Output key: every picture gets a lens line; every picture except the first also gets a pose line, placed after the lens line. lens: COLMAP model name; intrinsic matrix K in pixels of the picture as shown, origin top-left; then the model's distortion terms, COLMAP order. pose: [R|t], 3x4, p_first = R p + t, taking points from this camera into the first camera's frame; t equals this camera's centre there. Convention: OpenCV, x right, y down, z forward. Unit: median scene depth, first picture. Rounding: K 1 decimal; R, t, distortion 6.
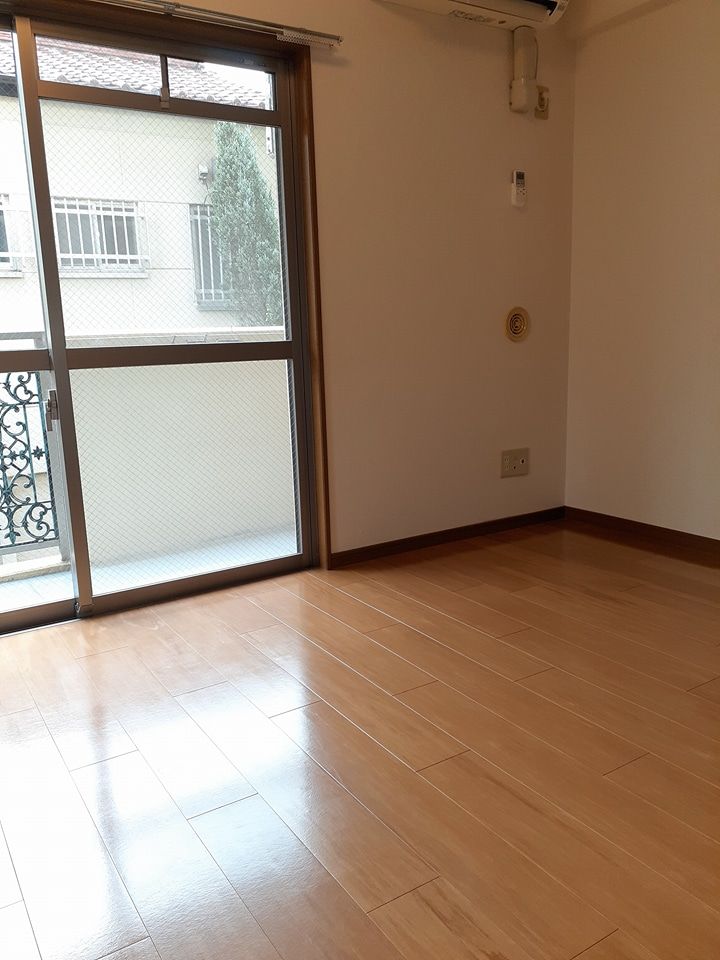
lens RADIAL K [[765.7, 0, 357.1], [0, 765.7, 482.7], [0, 0, 1]] dist [0.004638, -0.001348]
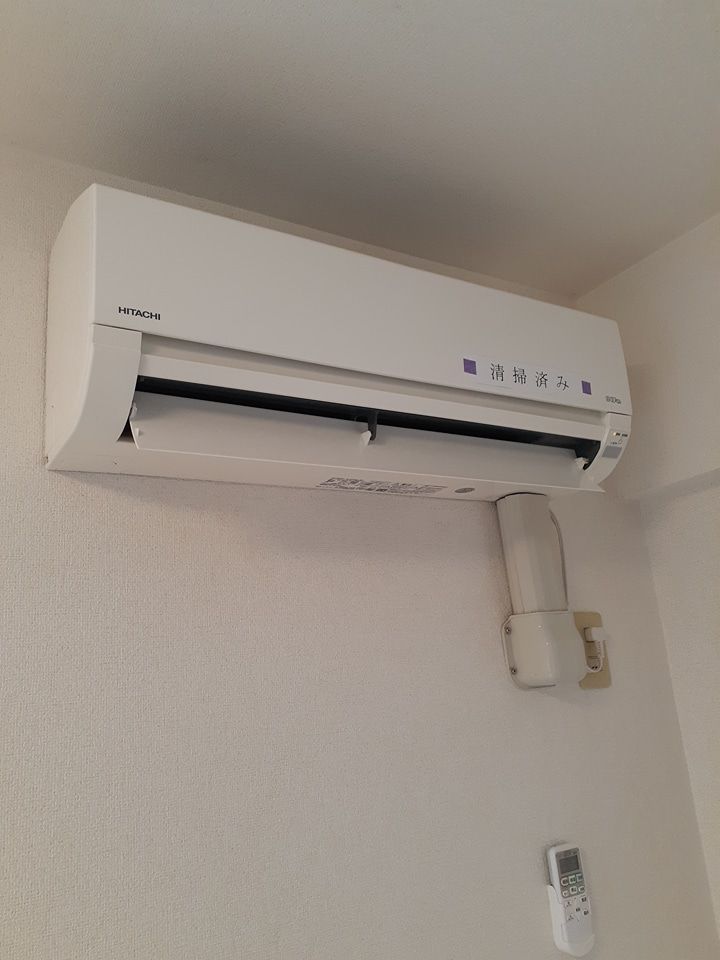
lens RADIAL K [[765.7, 0, 359.1], [0, 765.7, 479.0], [0, 0, 1]] dist [0.004638, -0.001348]
pose [[0.998445, -0.055174, -0.007998, 0.132045], [0.045264, 0.886007, -0.461457, -0.406764], [0.032547, 0.460377, 0.887127, 0.616620]]
